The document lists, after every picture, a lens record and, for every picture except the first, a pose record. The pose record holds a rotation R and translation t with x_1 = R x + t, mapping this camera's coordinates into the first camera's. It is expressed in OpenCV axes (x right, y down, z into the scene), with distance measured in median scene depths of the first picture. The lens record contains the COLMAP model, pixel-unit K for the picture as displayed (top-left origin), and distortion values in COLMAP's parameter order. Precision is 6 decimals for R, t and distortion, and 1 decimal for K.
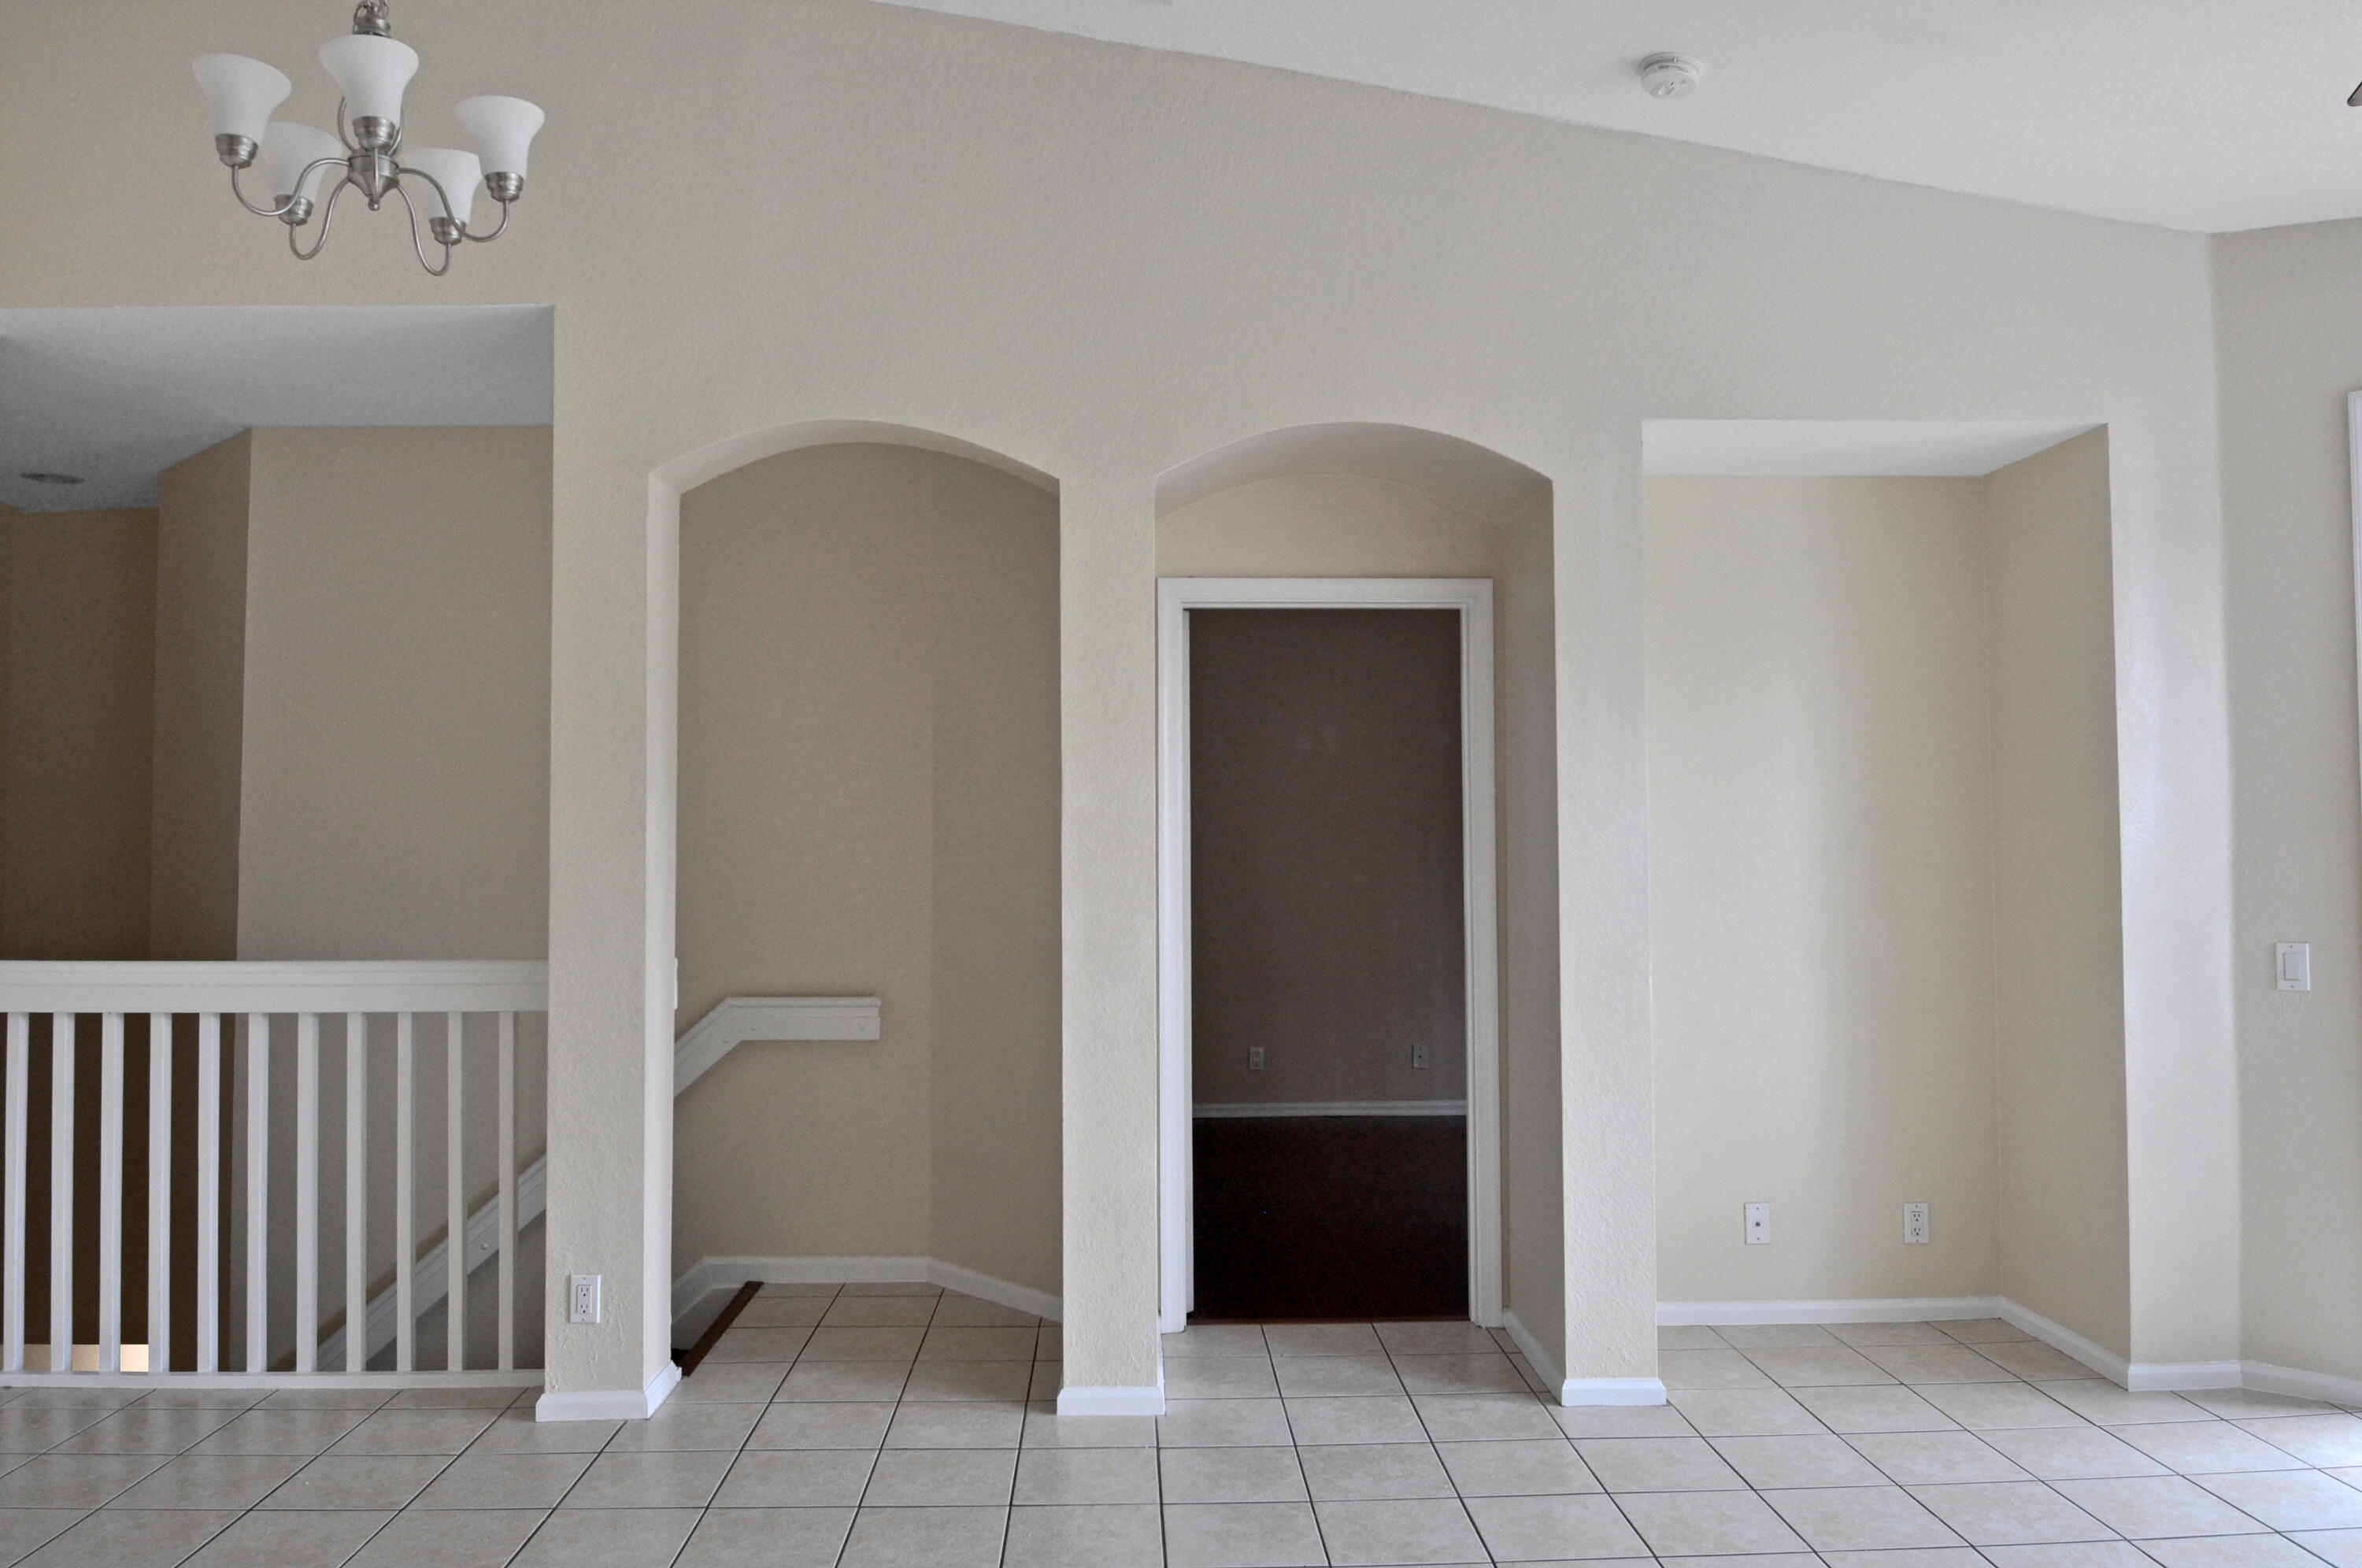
lens RADIAL K [[1669.0, 0, 1180.0], [0, 1669.0, 781.0], [0, 0, 1]] dist [0.007225, -0.043650]
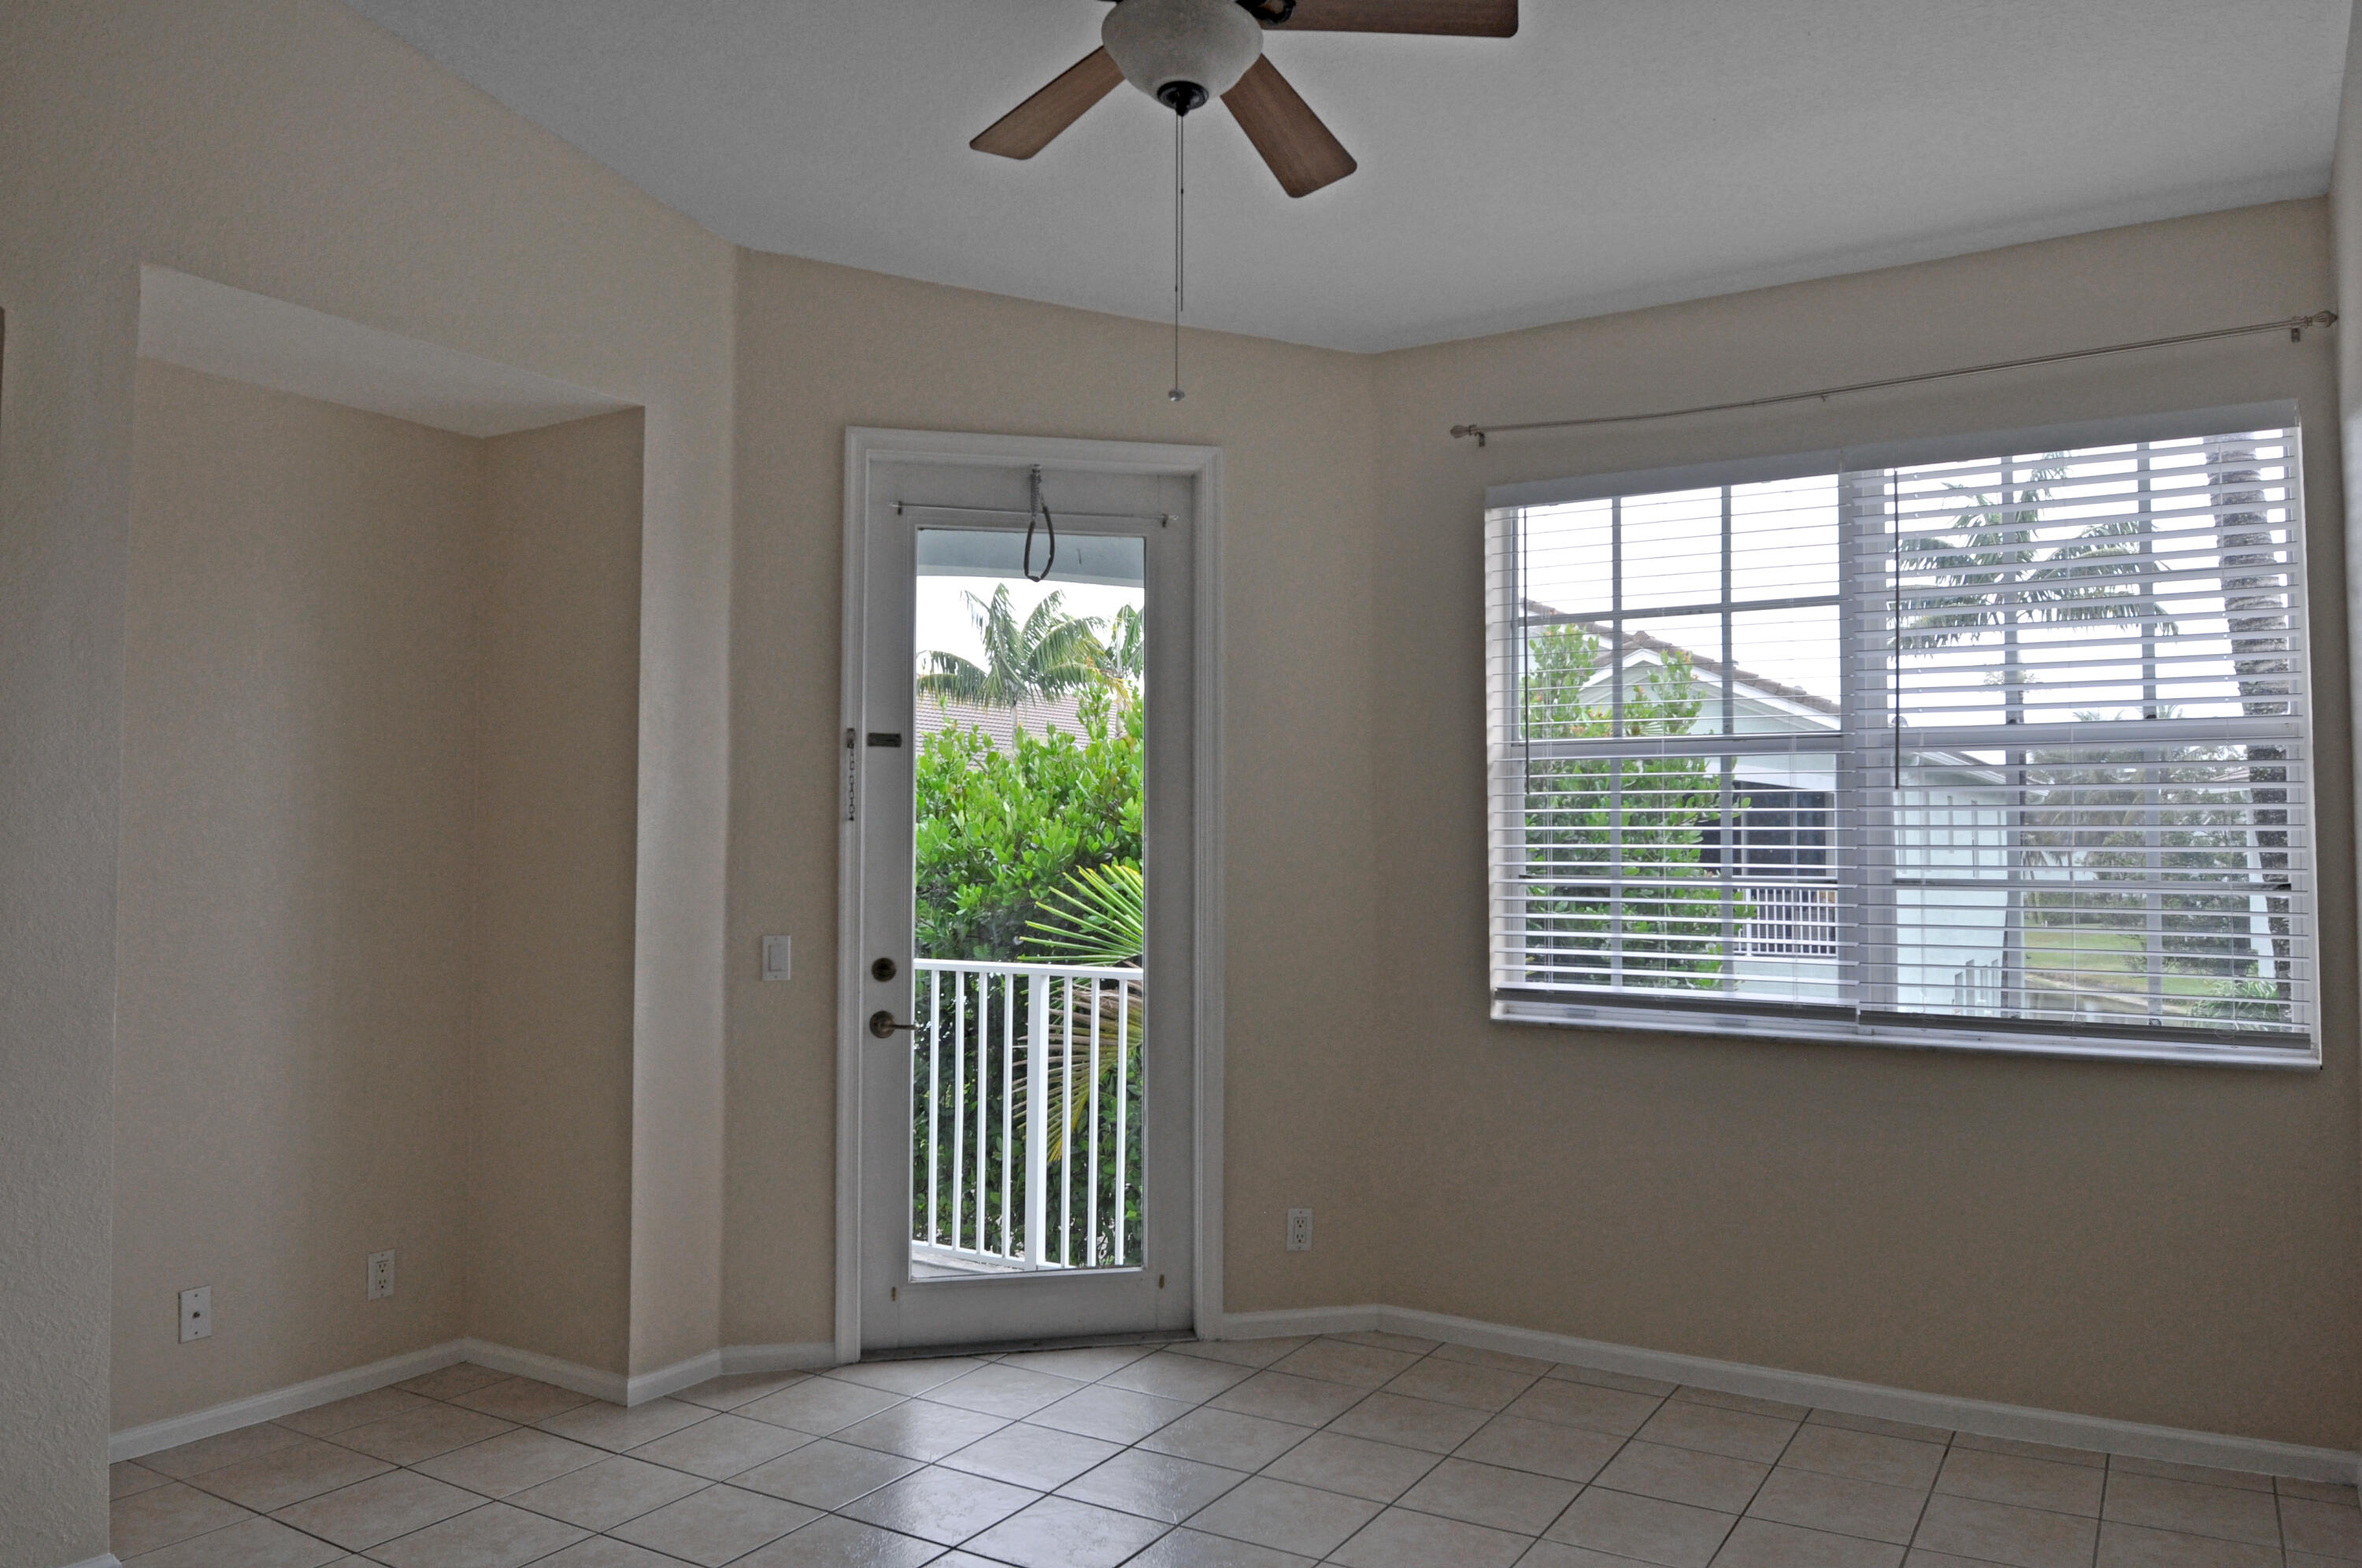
lens RADIAL K [[1669.0, 0, 1169.9], [0, 1669.0, 777.1], [0, 0, 1]] dist [0.007225, -0.043650]
pose [[0.552092, 0.043307, 0.832658, -0.077042], [-0.034699, 0.998978, -0.028951, 0.019313], [-0.833061, -0.012909, 0.553030, 0.207359]]
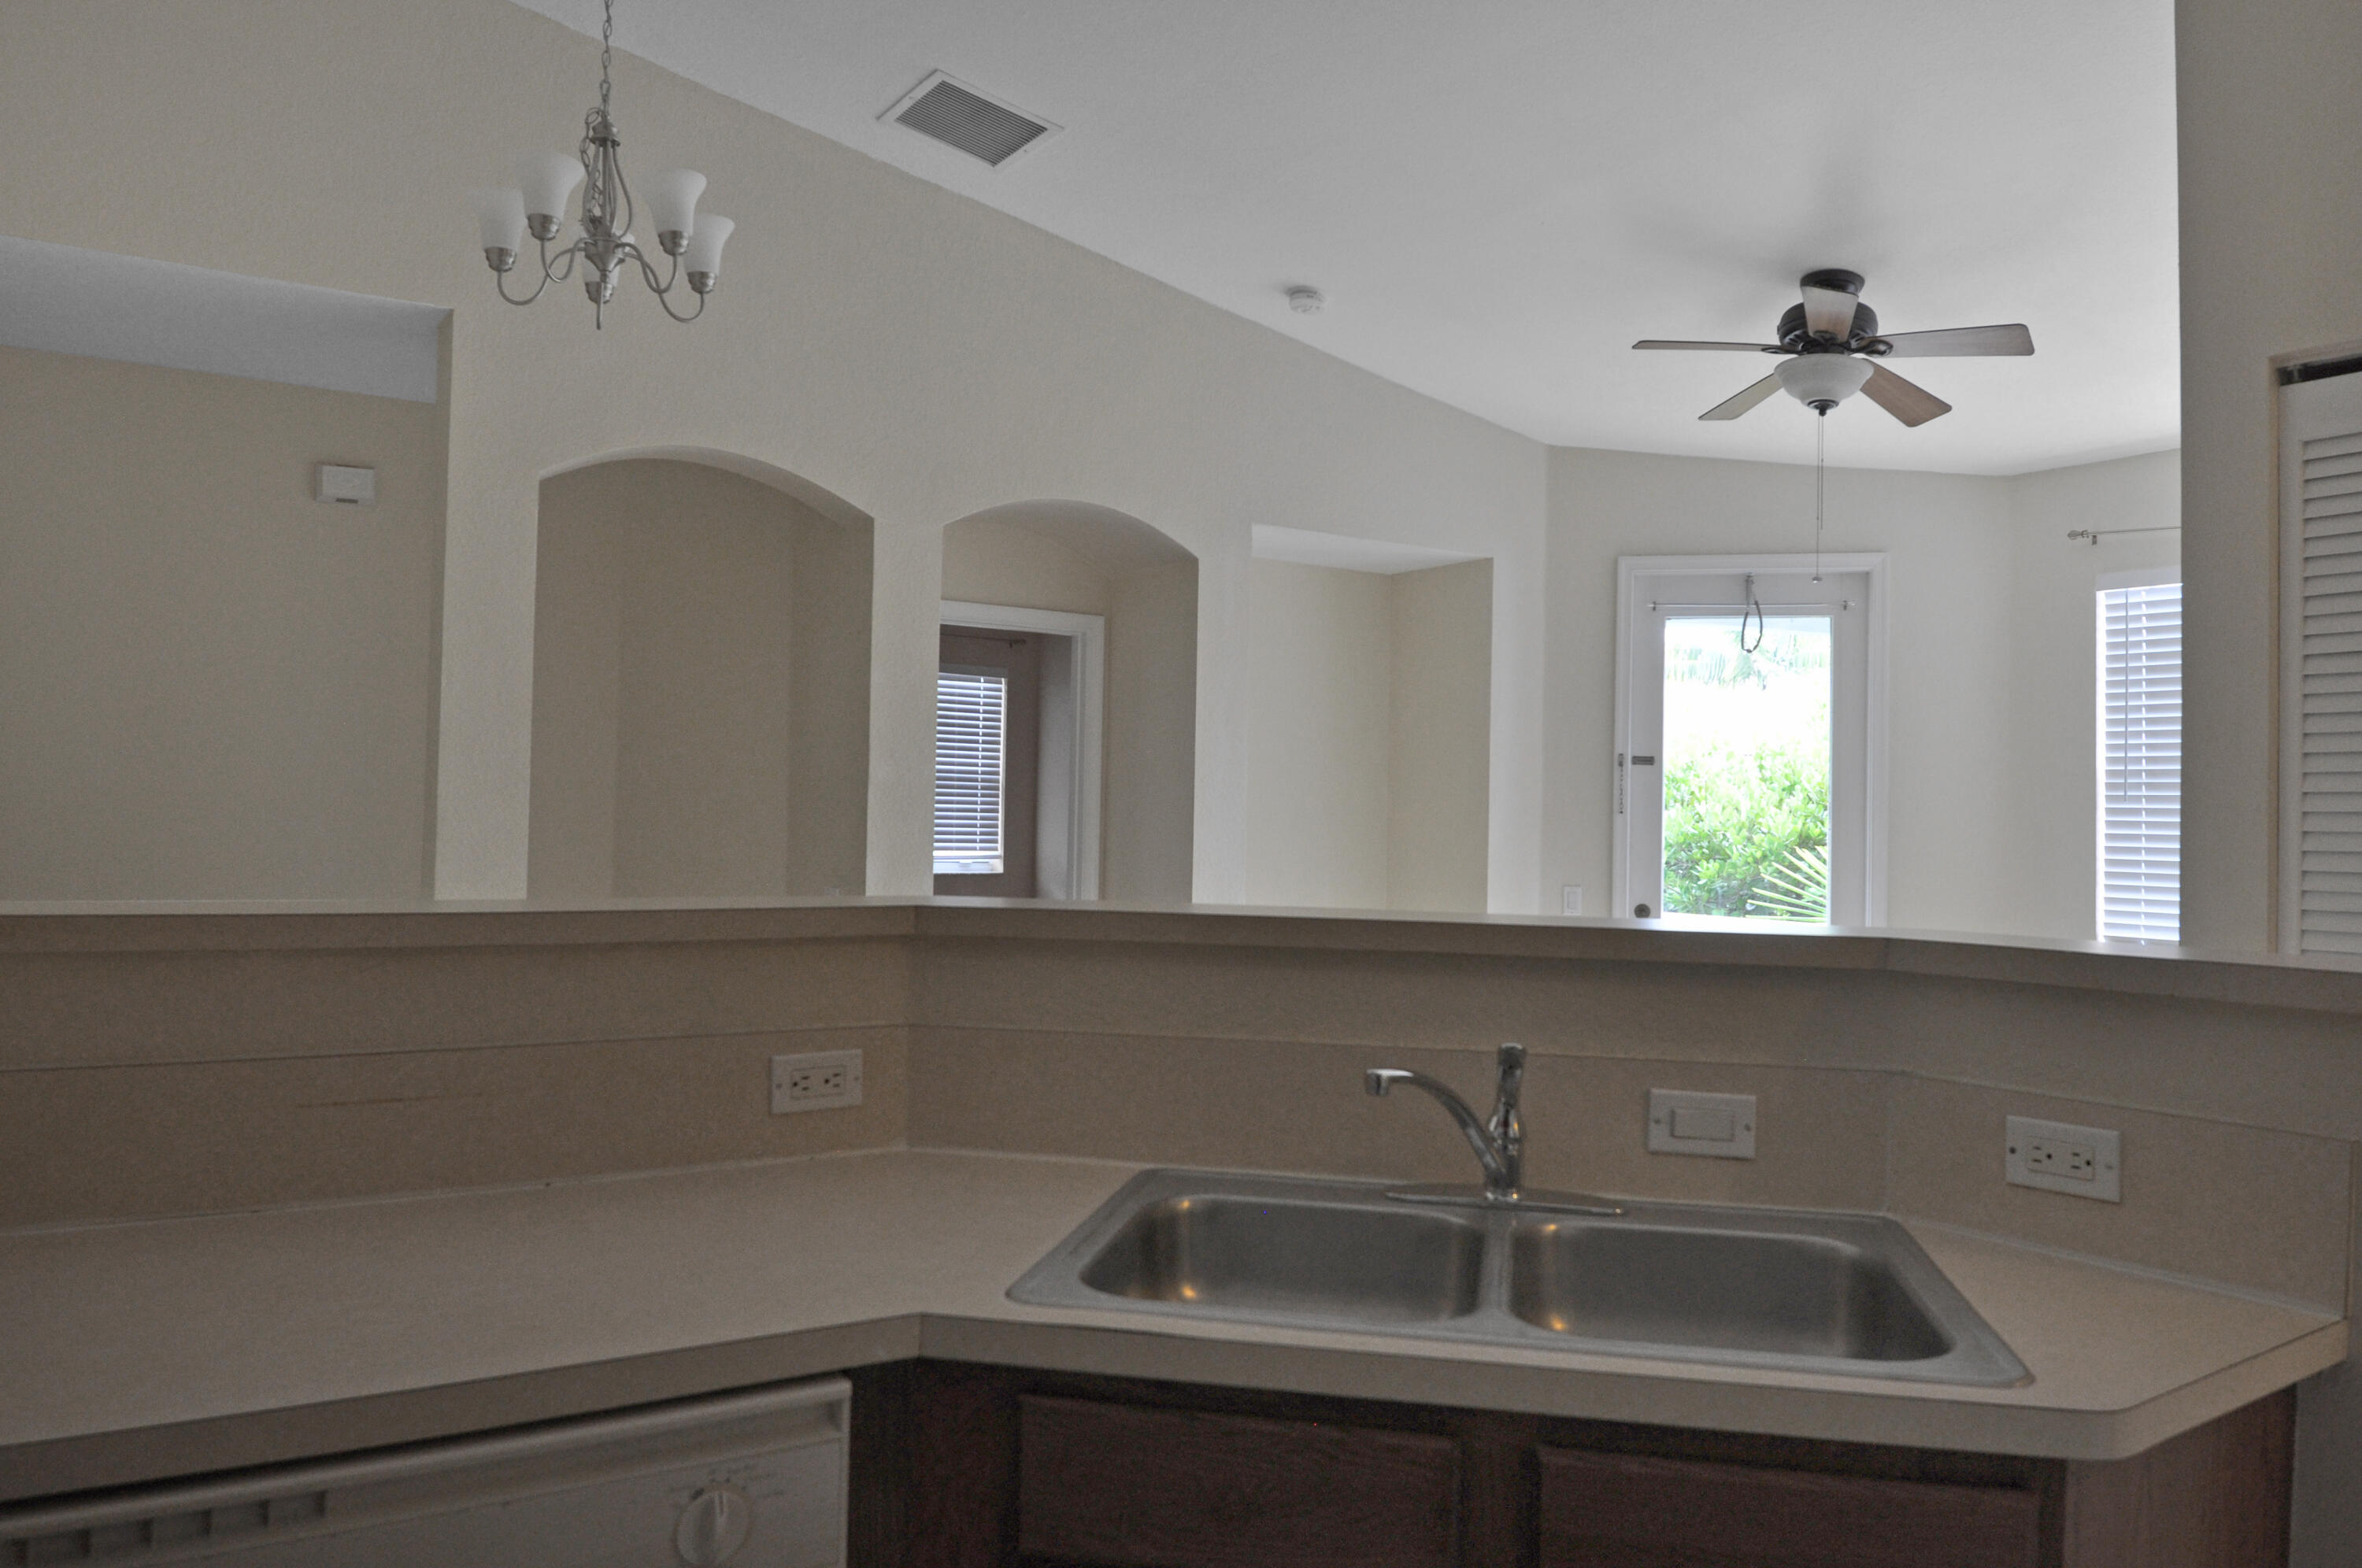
lens RADIAL K [[1669.0, 0, 1174.4], [0, 1669.0, 760.8], [0, 0, 1]] dist [0.007225, -0.043650]
pose [[0.853006, 0.041760, 0.520228, -0.527074], [-0.045009, 0.998966, -0.006389, 0.001408], [-0.519957, -0.017965, 0.854004, -0.202478]]
